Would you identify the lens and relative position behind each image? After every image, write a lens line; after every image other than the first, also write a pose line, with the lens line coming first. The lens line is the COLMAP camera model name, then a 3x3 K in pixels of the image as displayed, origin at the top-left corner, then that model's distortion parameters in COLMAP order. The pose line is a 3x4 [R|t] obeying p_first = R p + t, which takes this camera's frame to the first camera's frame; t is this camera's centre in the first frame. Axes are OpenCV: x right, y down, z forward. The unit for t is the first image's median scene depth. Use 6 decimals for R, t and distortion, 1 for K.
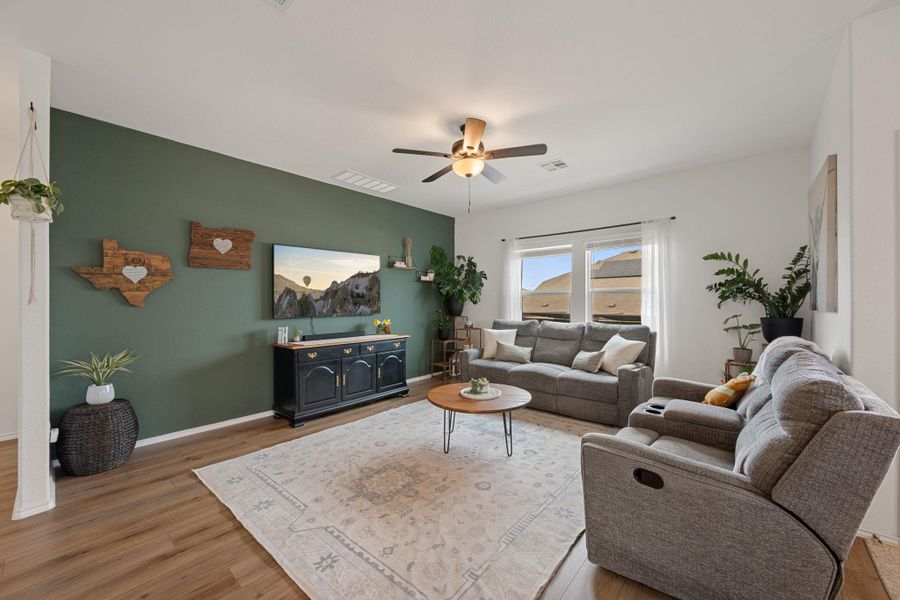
lens RADIAL K [[349.7, 0, 449.4], [0, 349.7, 301.3], [0, 0, 1]] dist [-0.001042, -0.001731]
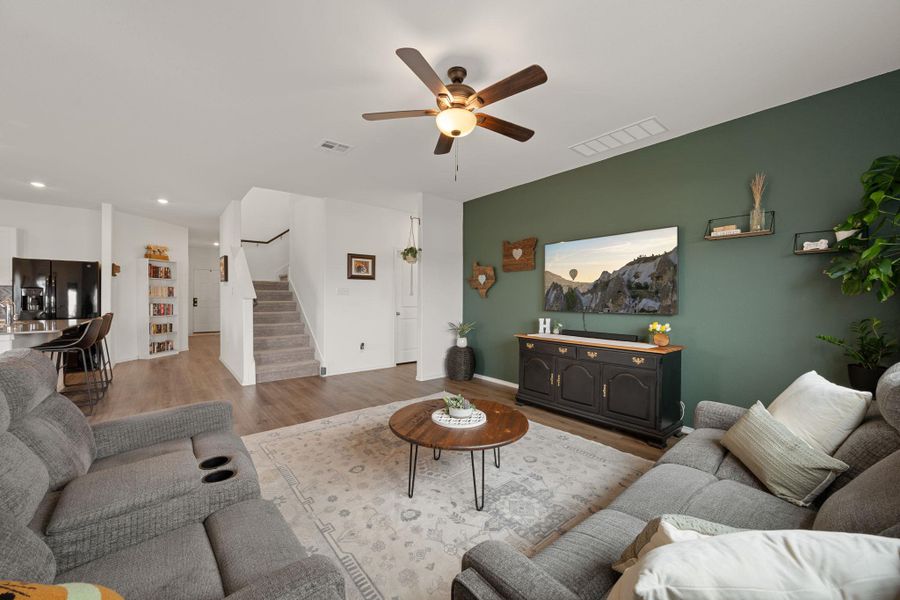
lens RADIAL K [[349.7, 0, 453.5], [0, 349.7, 301.2], [0, 0, 1]] dist [-0.001042, -0.001731]
pose [[-0.161390, 0.013182, -0.986803, 0.722307], [-0.006594, 0.999874, 0.014435, 0.005540], [0.986869, 0.008837, -0.161282, 0.971795]]
